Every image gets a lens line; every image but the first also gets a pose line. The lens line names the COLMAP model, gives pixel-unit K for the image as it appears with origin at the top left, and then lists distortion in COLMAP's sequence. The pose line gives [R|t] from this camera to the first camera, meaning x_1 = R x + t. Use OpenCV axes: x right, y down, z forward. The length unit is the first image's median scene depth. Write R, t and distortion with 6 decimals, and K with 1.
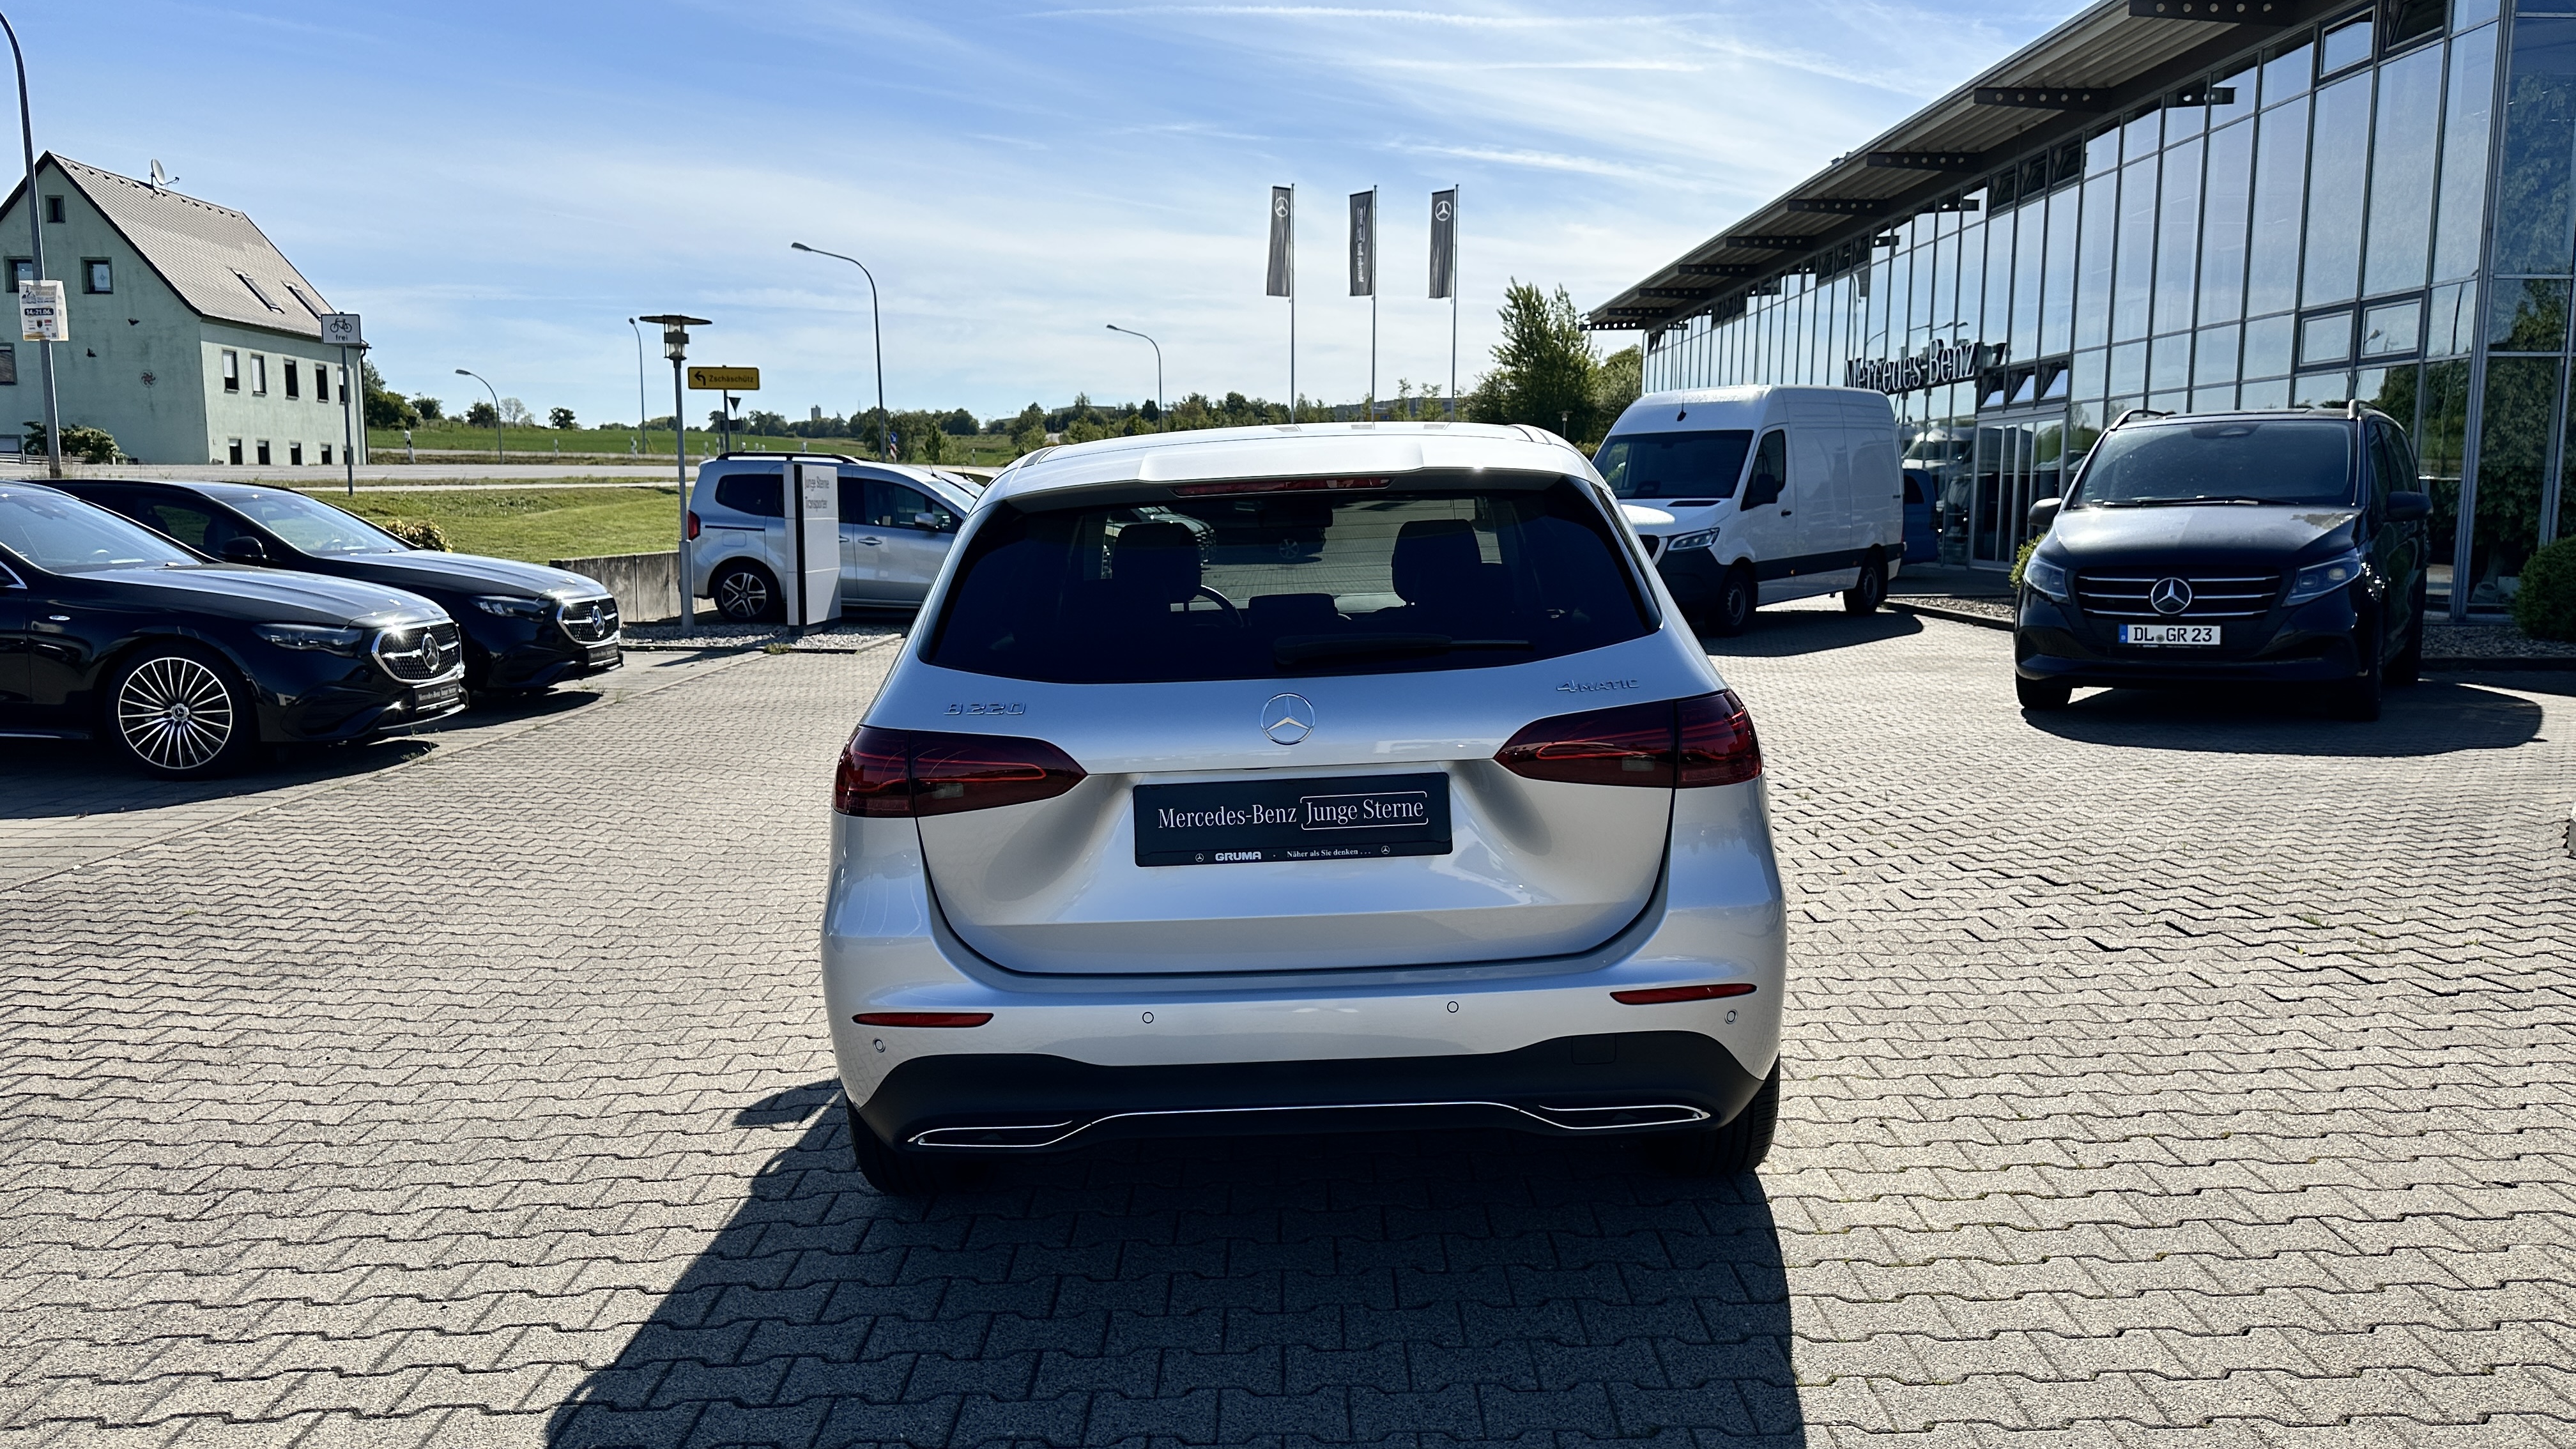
lens RADIAL K [[1775.9, 0, 1288.0], [0, 1775.9, 724.5], [0, 0, 1]] dist [0.084784, -0.118618]
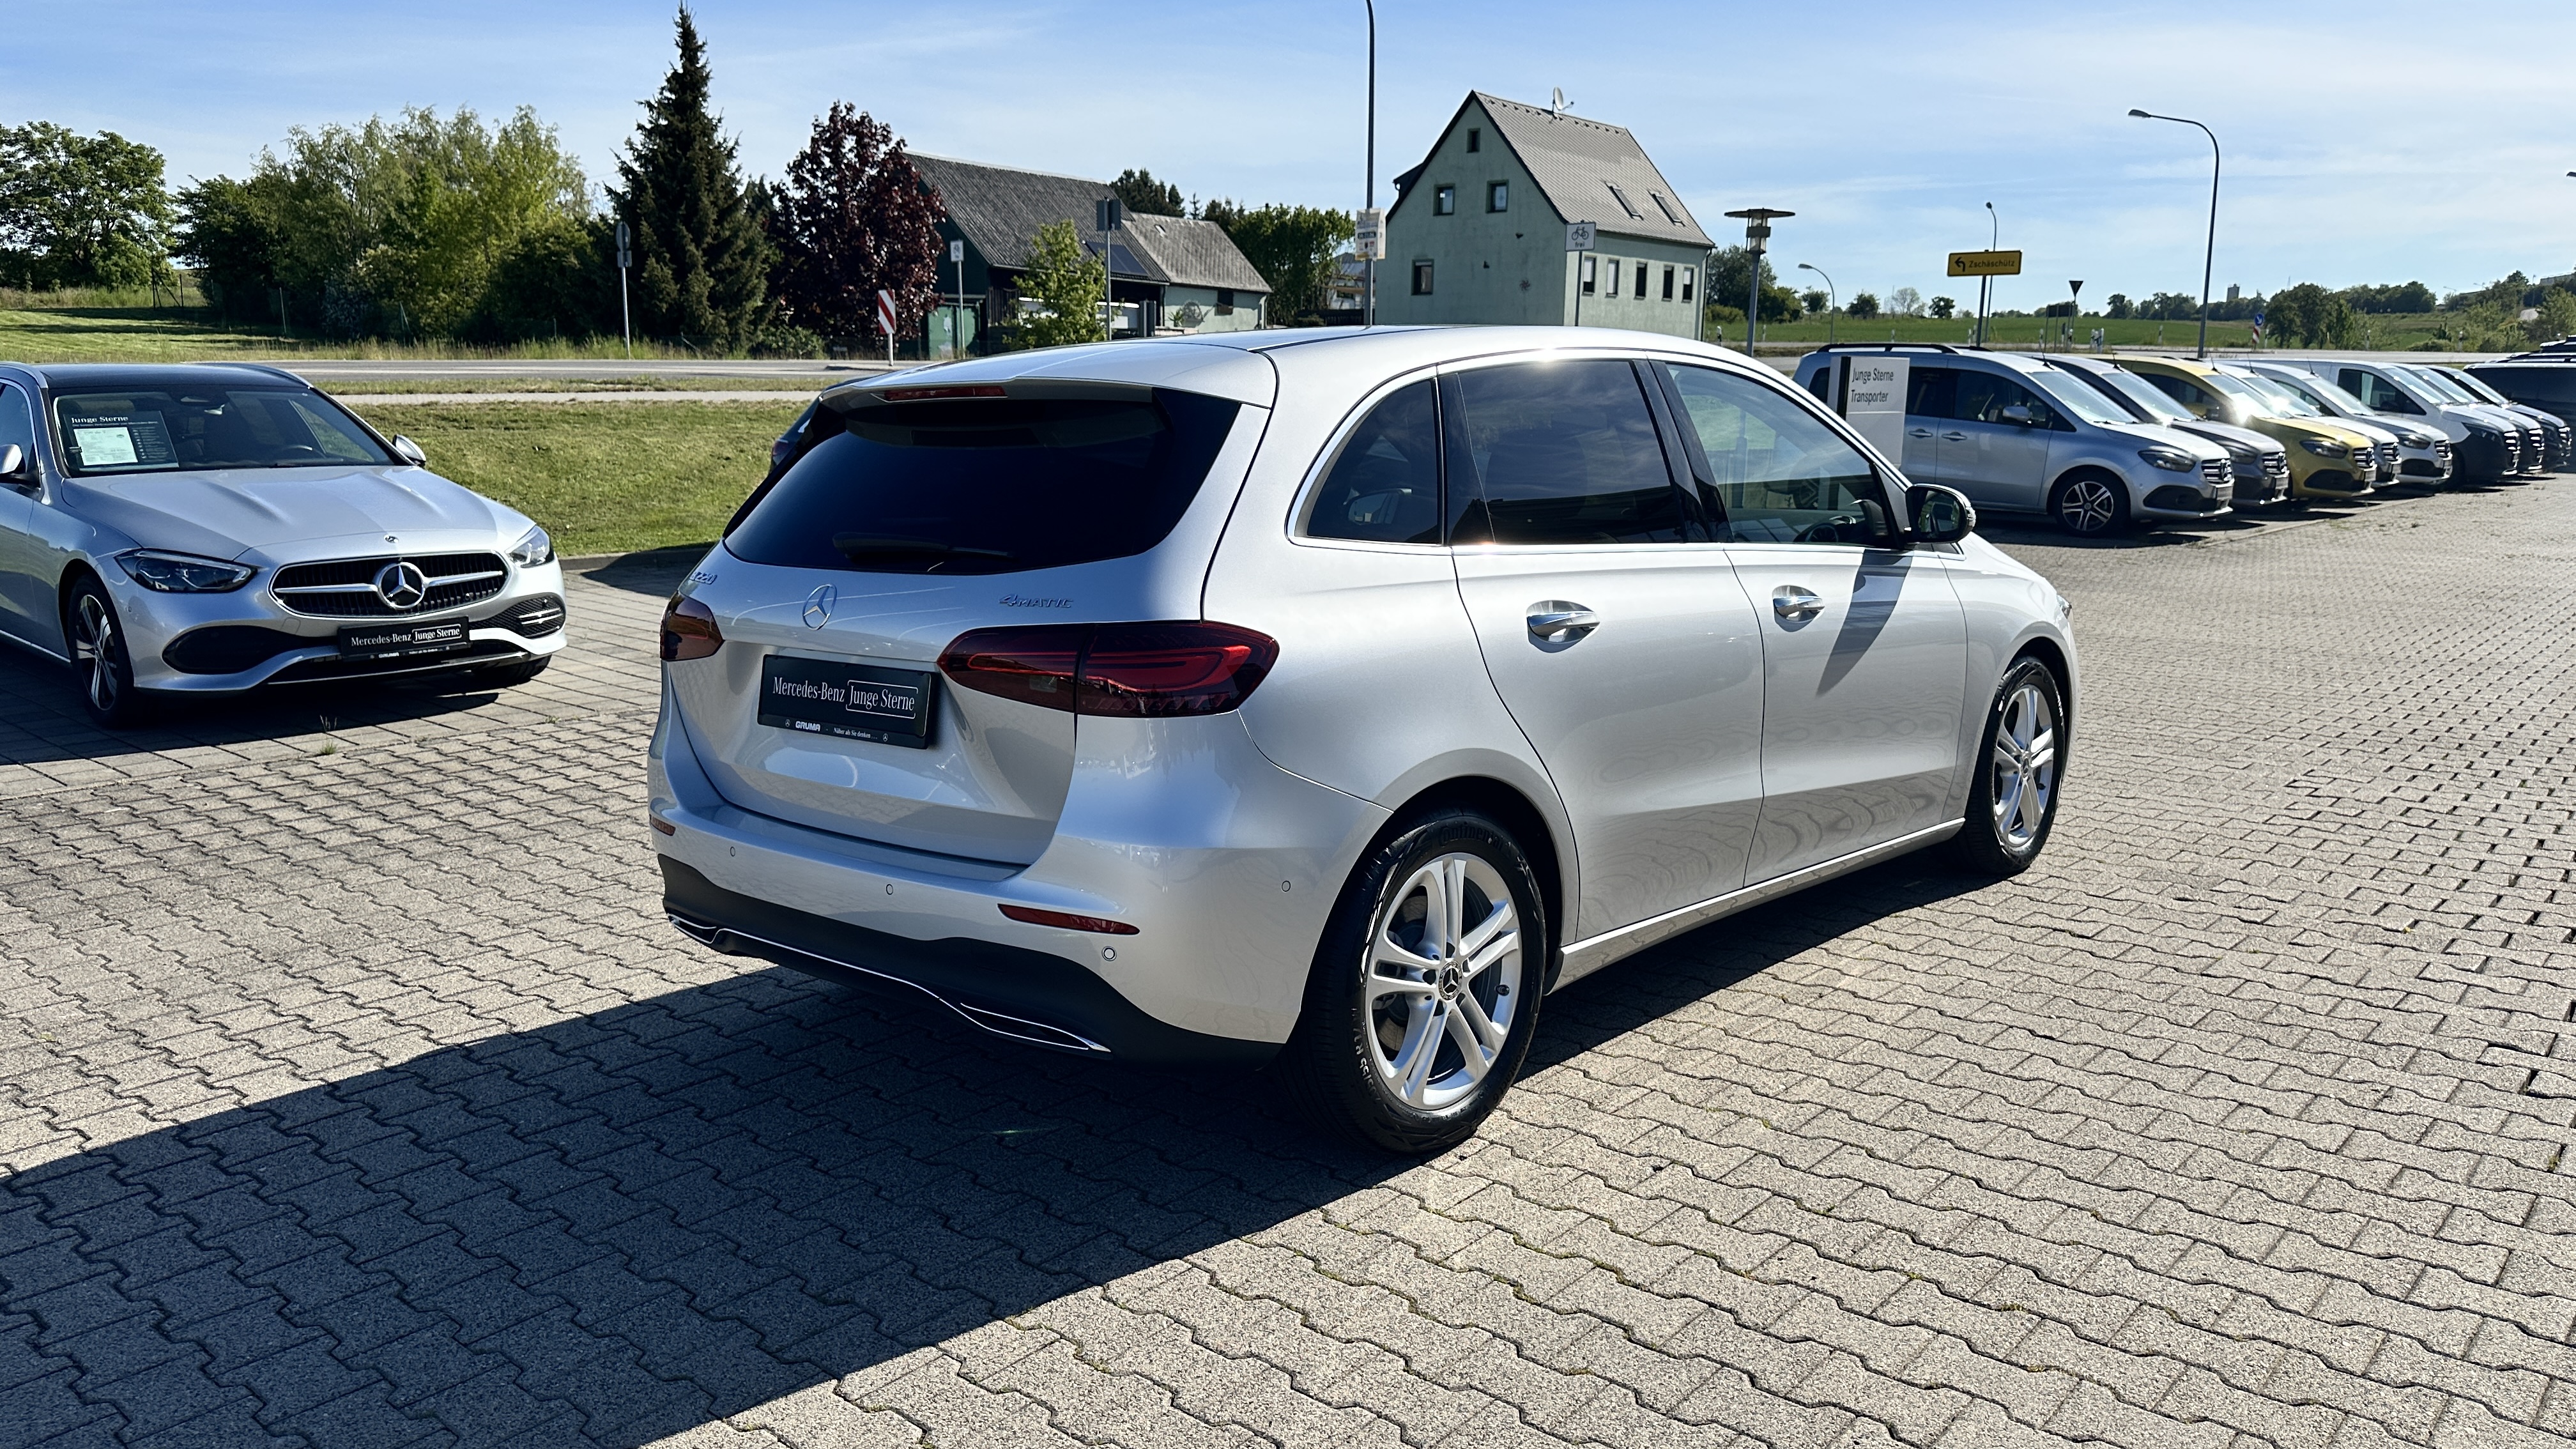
lens RADIAL K [[1790.1, 0, 1274.4], [0, 1790.1, 717.7], [0, 0, 1]] dist [0.057311, -0.078046]
pose [[0.753522, 0.122916, -0.645830, 0.146181], [-0.086885, 0.992369, 0.087497, -0.008910], [0.651656, -0.009818, 0.758451, 0.051315]]
